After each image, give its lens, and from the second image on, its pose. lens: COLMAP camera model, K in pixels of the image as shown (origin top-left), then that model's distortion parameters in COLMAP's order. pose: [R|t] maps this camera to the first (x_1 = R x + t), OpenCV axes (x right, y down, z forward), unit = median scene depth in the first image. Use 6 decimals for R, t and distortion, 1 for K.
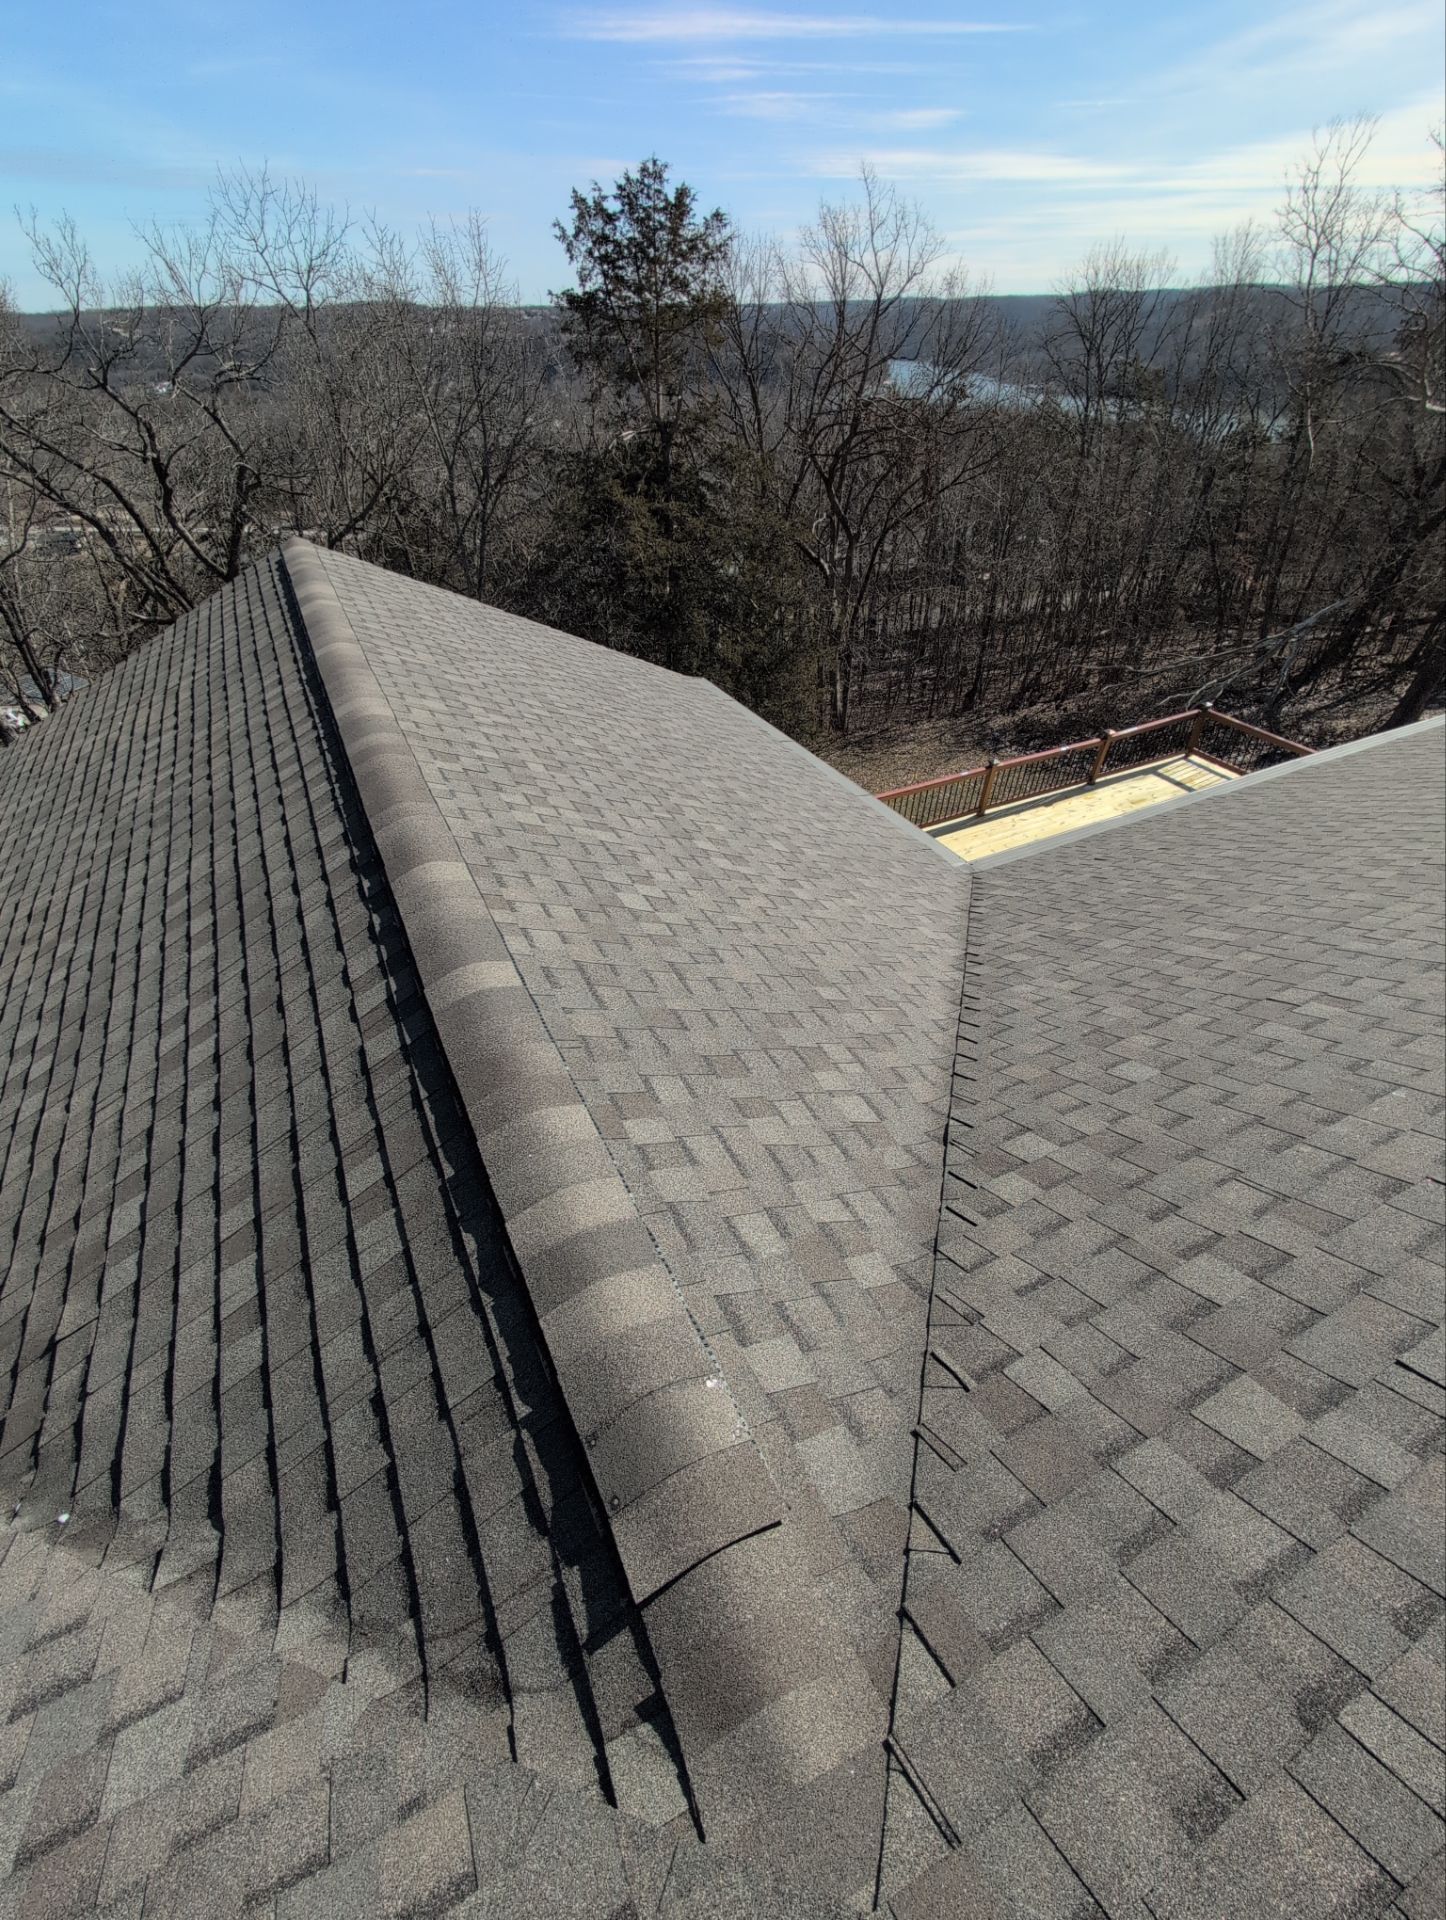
lens RADIAL K [[816.0, 0, 720.4], [0, 816.0, 960.8], [0, 0, 1]] dist [-0.002596, 0.001233]
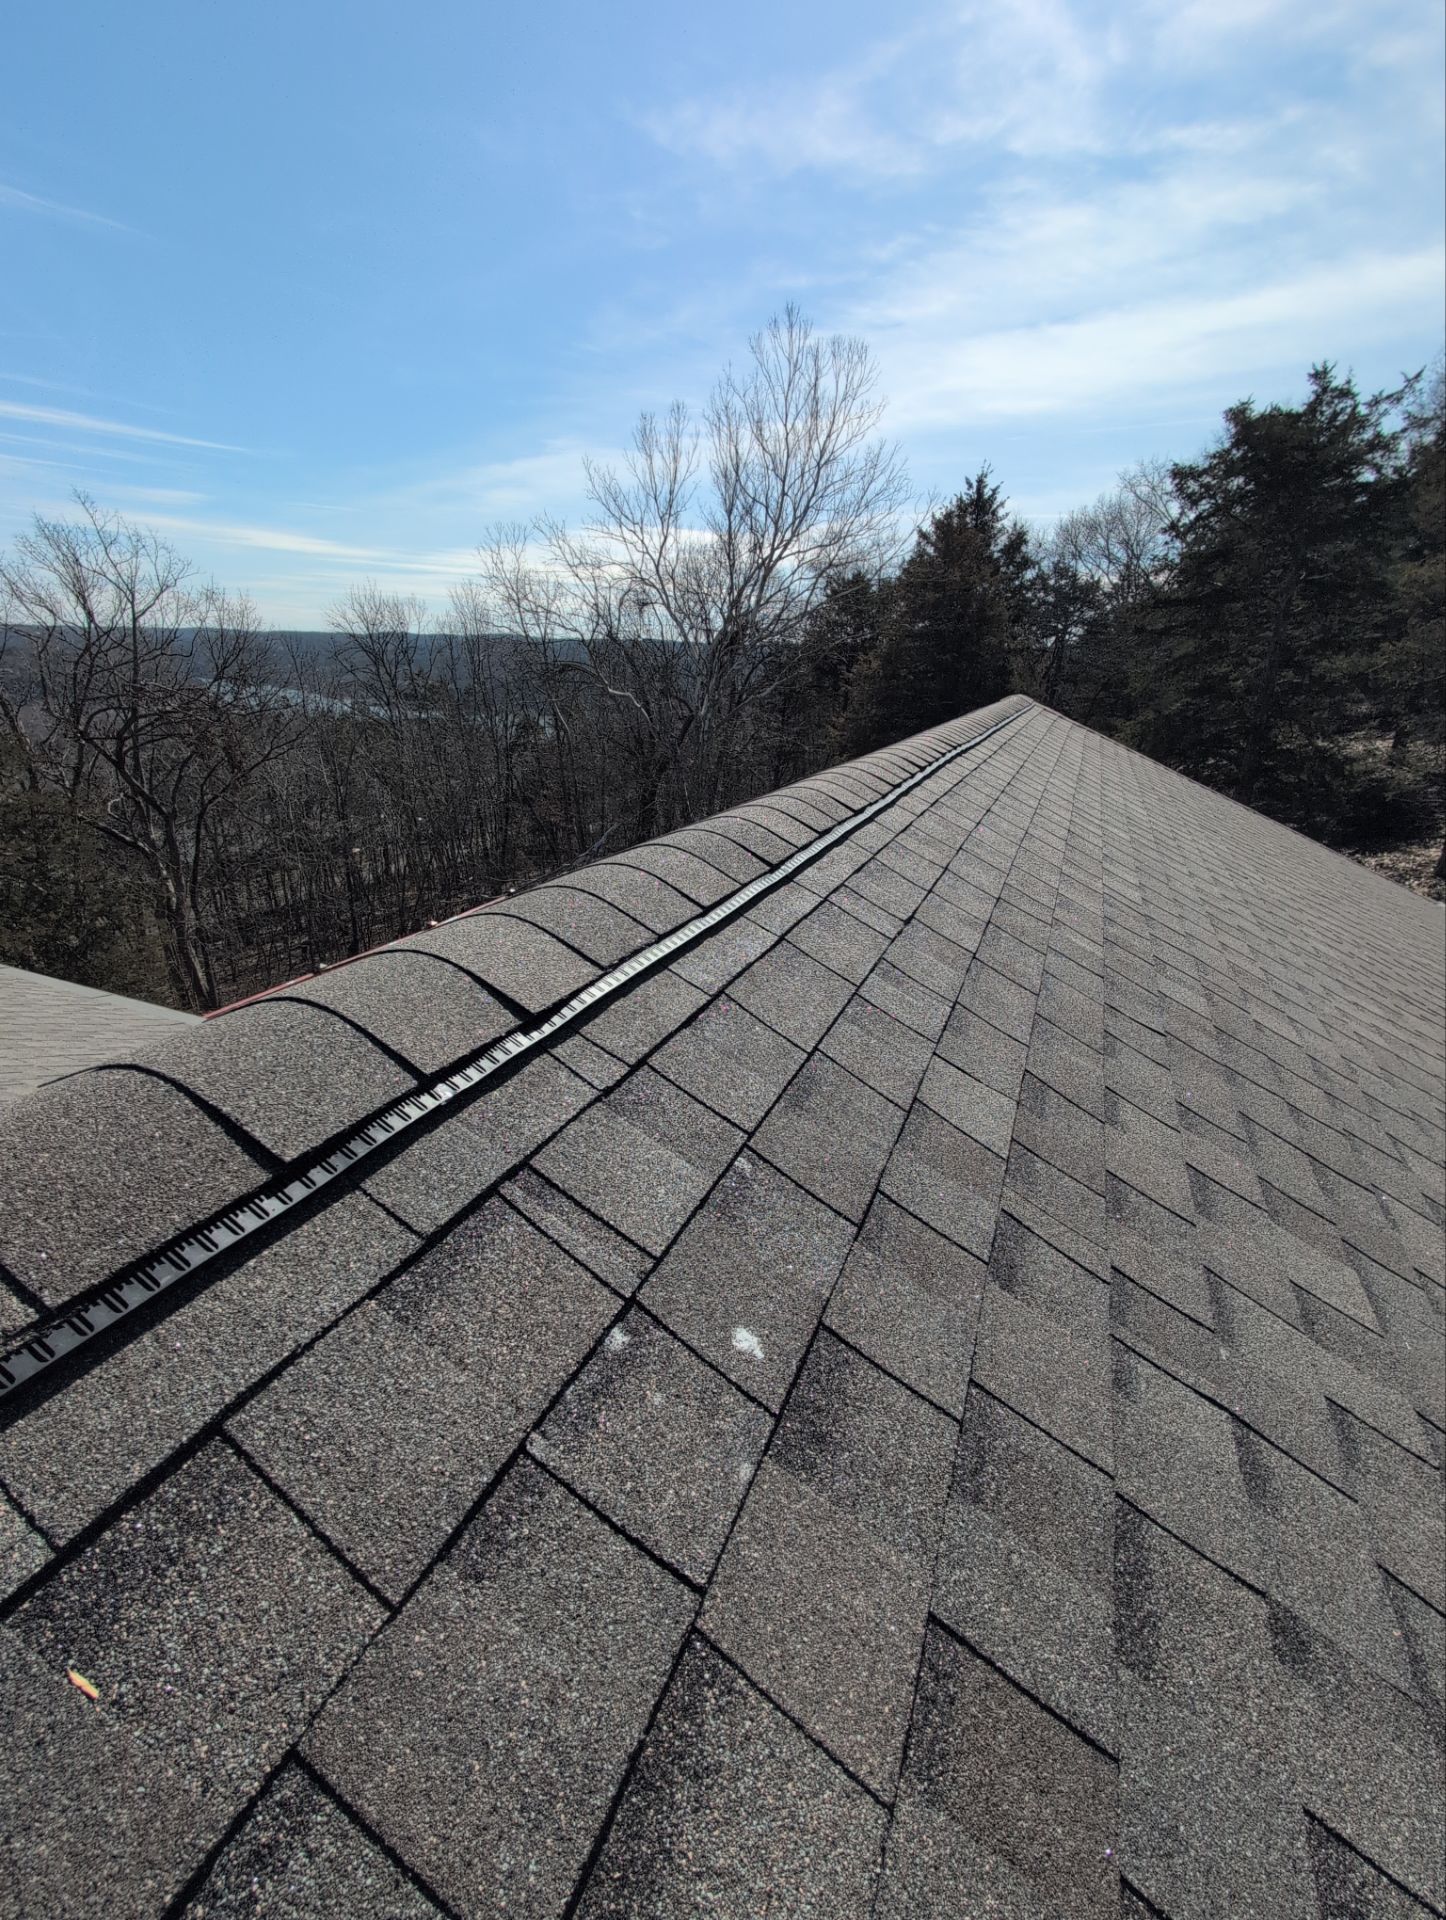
lens RADIAL K [[816.0, 0, 721.6], [0, 816.0, 962.5], [0, 0, 1]] dist [-0.002596, 0.001233]
pose [[0.761838, -0.195641, 0.617517, 0.055104], [0.371669, 0.912790, -0.169344, 0.058917], [-0.530532, 0.358525, 0.768112, -0.015095]]
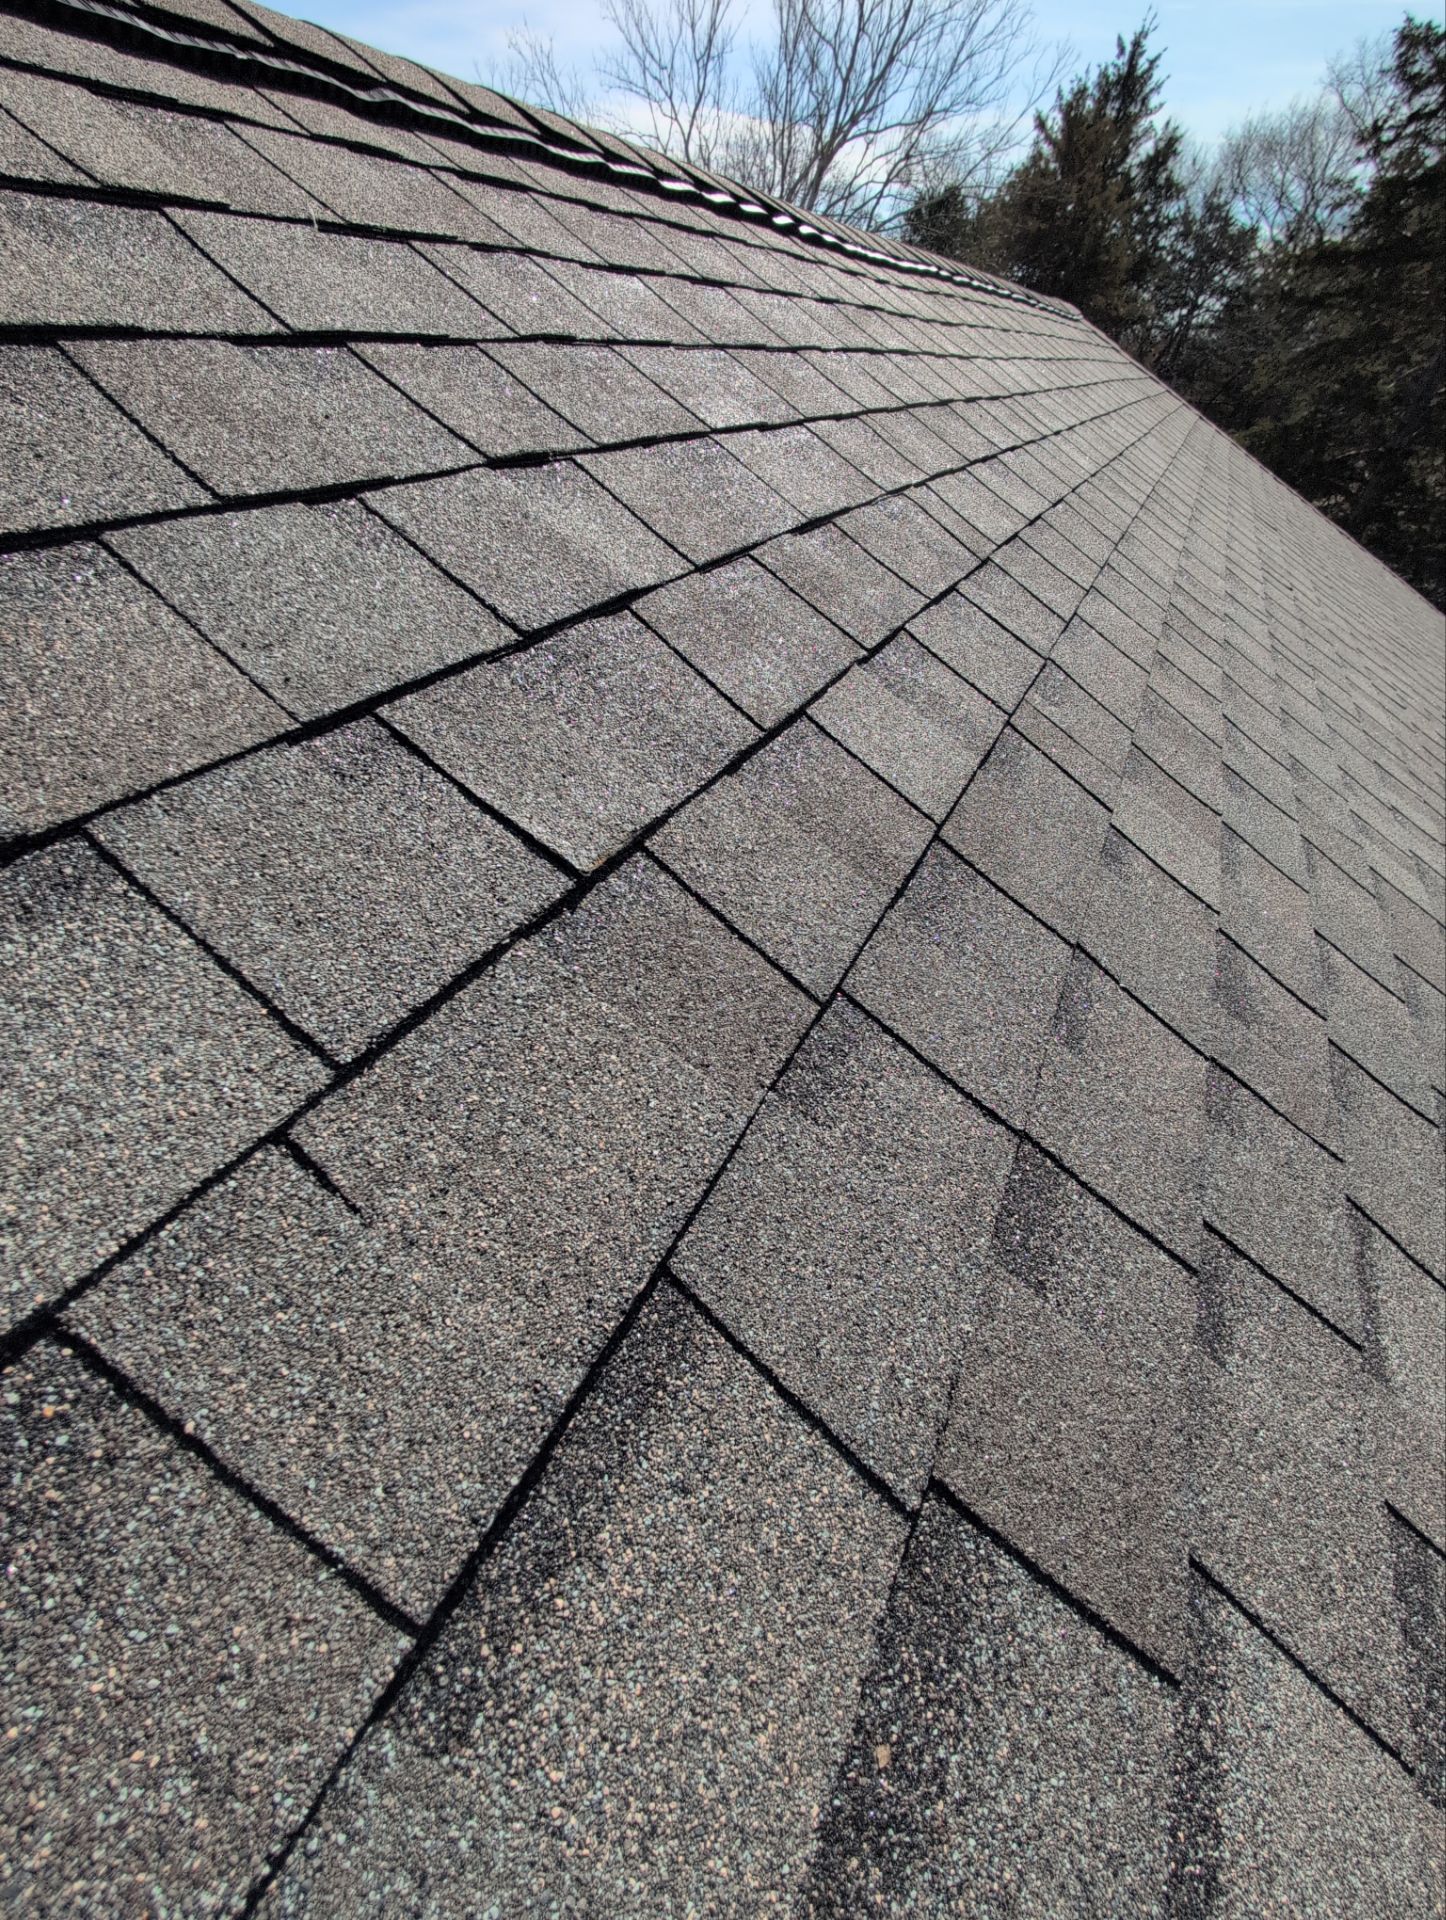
lens RADIAL K [[816.0, 0, 720.0], [0, 816.0, 963.8], [0, 0, 1]] dist [-0.002596, 0.001233]
pose [[0.794932, -0.302663, 0.525813, 0.126201], [0.280295, 0.951853, 0.124141, 0.068489], [-0.538069, 0.048699, 0.841493, 0.006920]]
